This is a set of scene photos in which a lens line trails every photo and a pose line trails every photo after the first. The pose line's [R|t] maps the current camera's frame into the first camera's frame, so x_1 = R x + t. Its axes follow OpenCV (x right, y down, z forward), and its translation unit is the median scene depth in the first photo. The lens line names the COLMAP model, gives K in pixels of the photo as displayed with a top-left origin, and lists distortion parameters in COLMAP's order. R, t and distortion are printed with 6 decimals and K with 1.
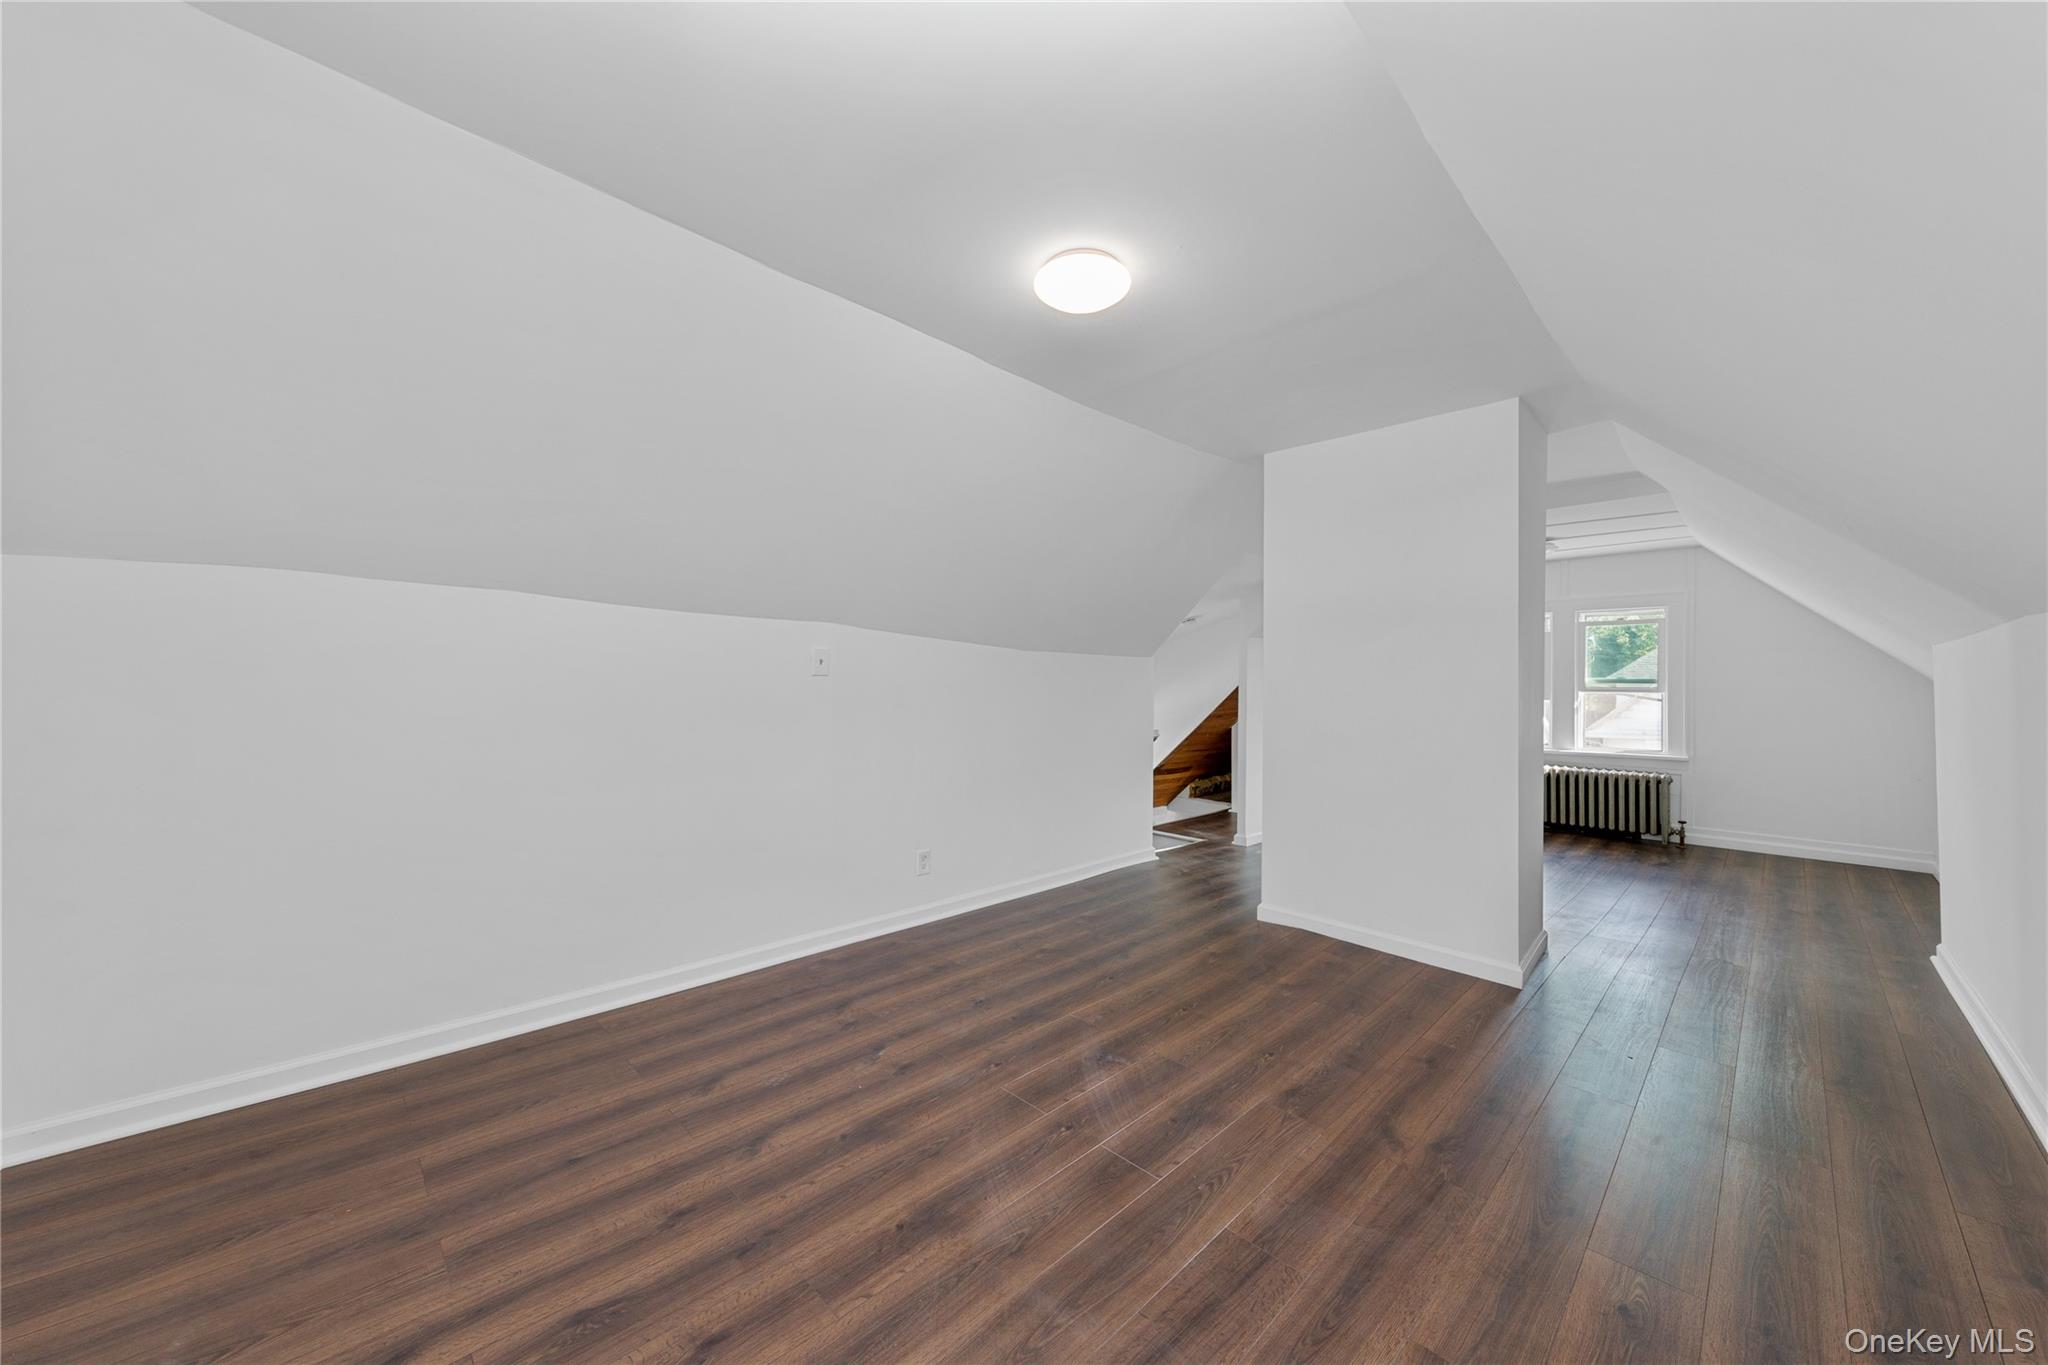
lens RADIAL K [[758.6, 0, 1039.3], [0, 758.6, 683.6], [0, 0, 1]] dist [0.002160, 0.000032]
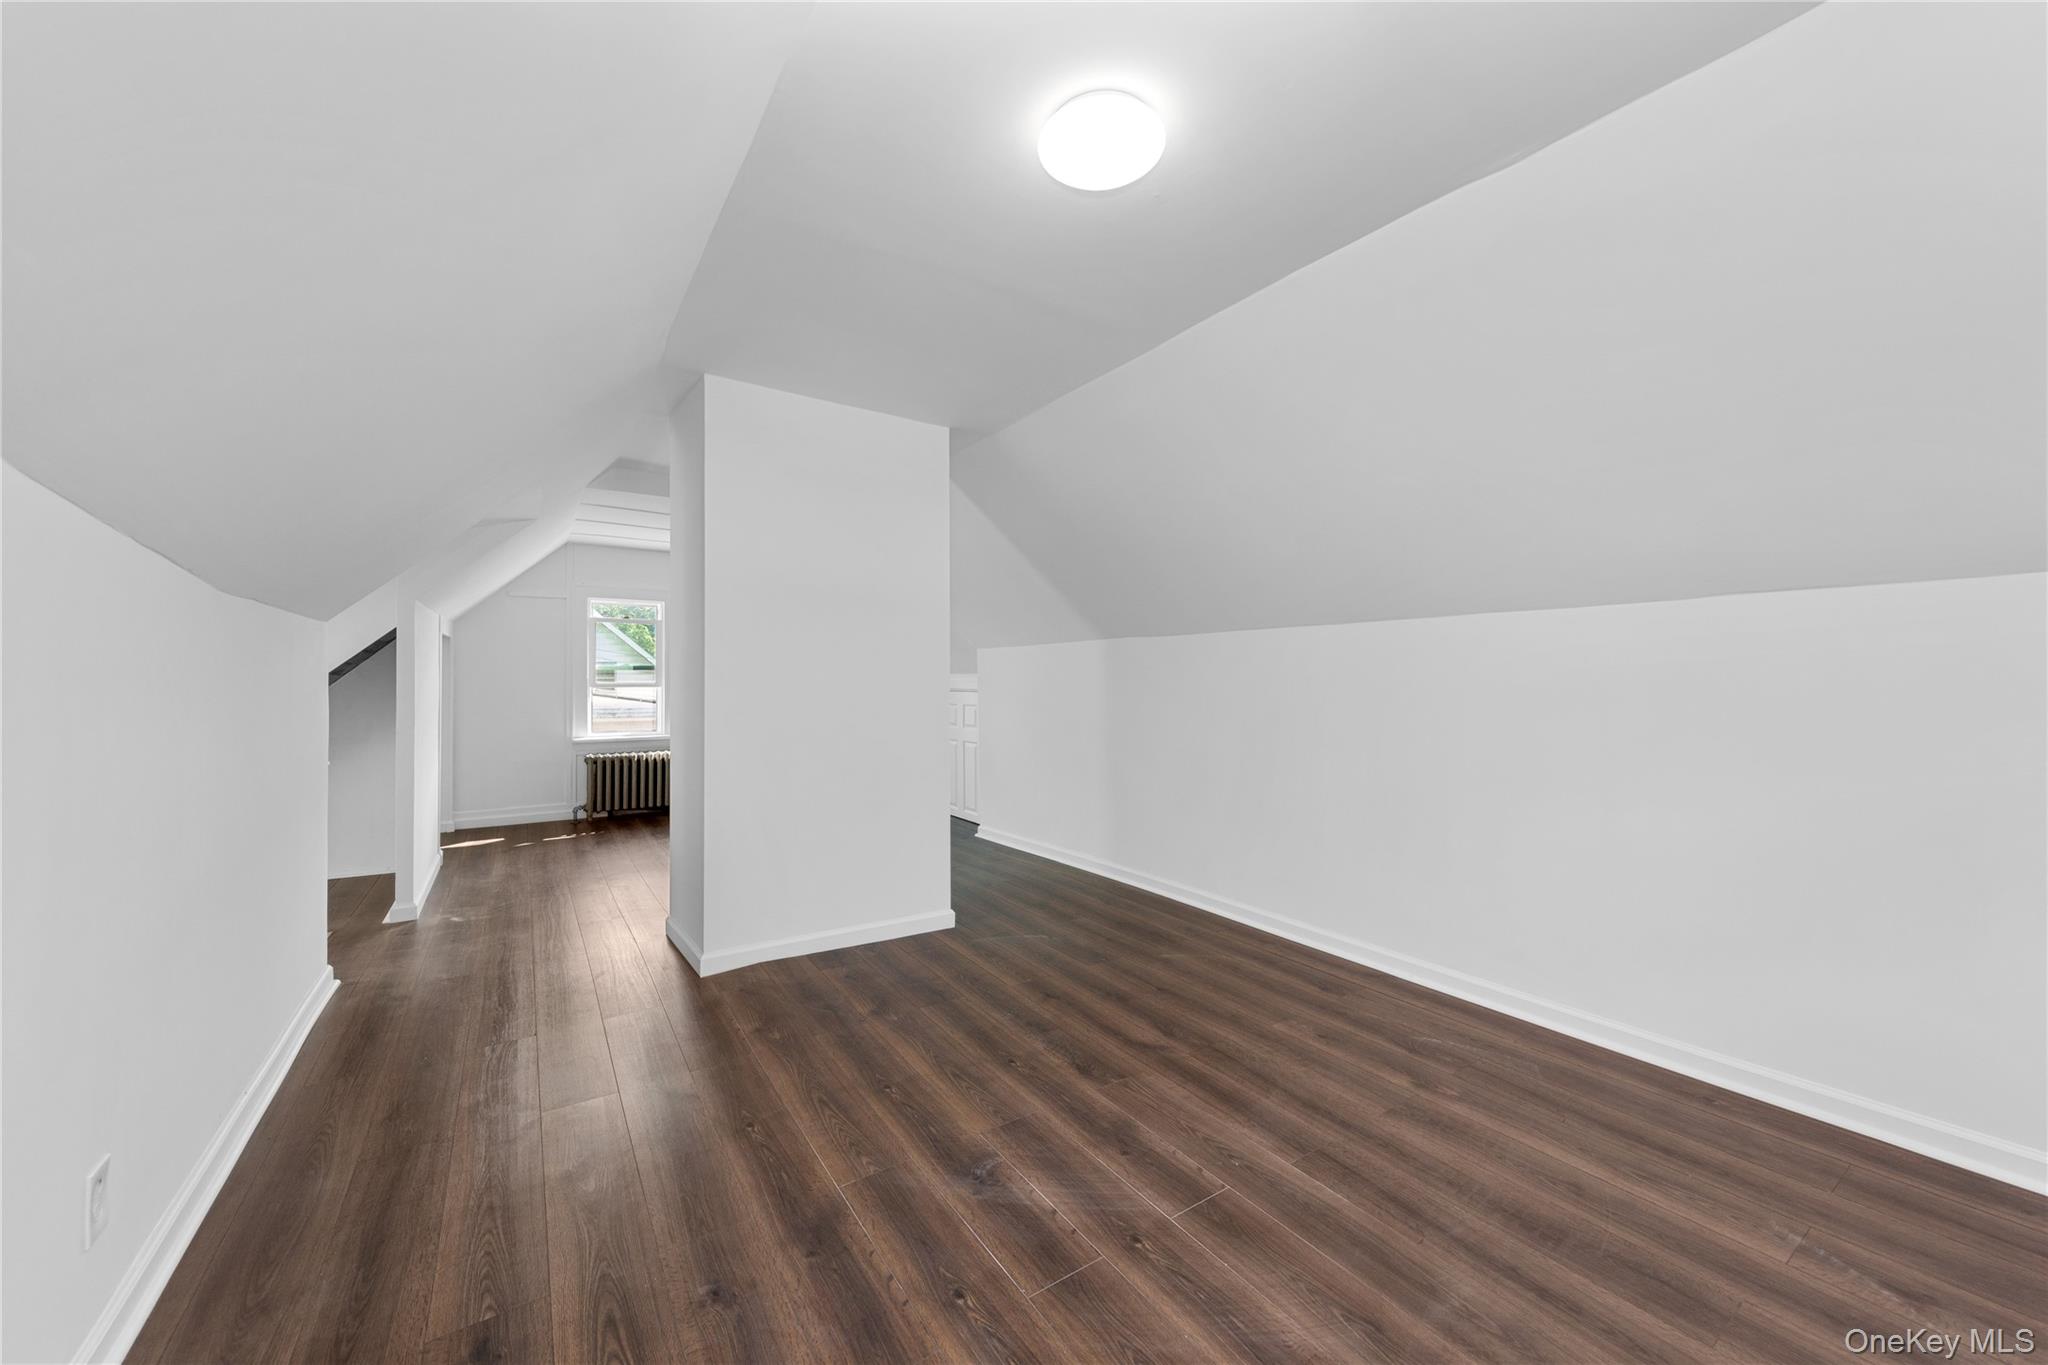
lens RADIAL K [[758.6, 0, 1039.3], [0, 758.6, 672.5], [0, 0, 1]] dist [0.002160, 0.000032]
pose [[0.183463, -0.004222, 0.983018, -0.622428], [0.004073, 0.999985, 0.003535, 0.001042], [-0.983018, 0.003356, 0.183477, 0.799737]]
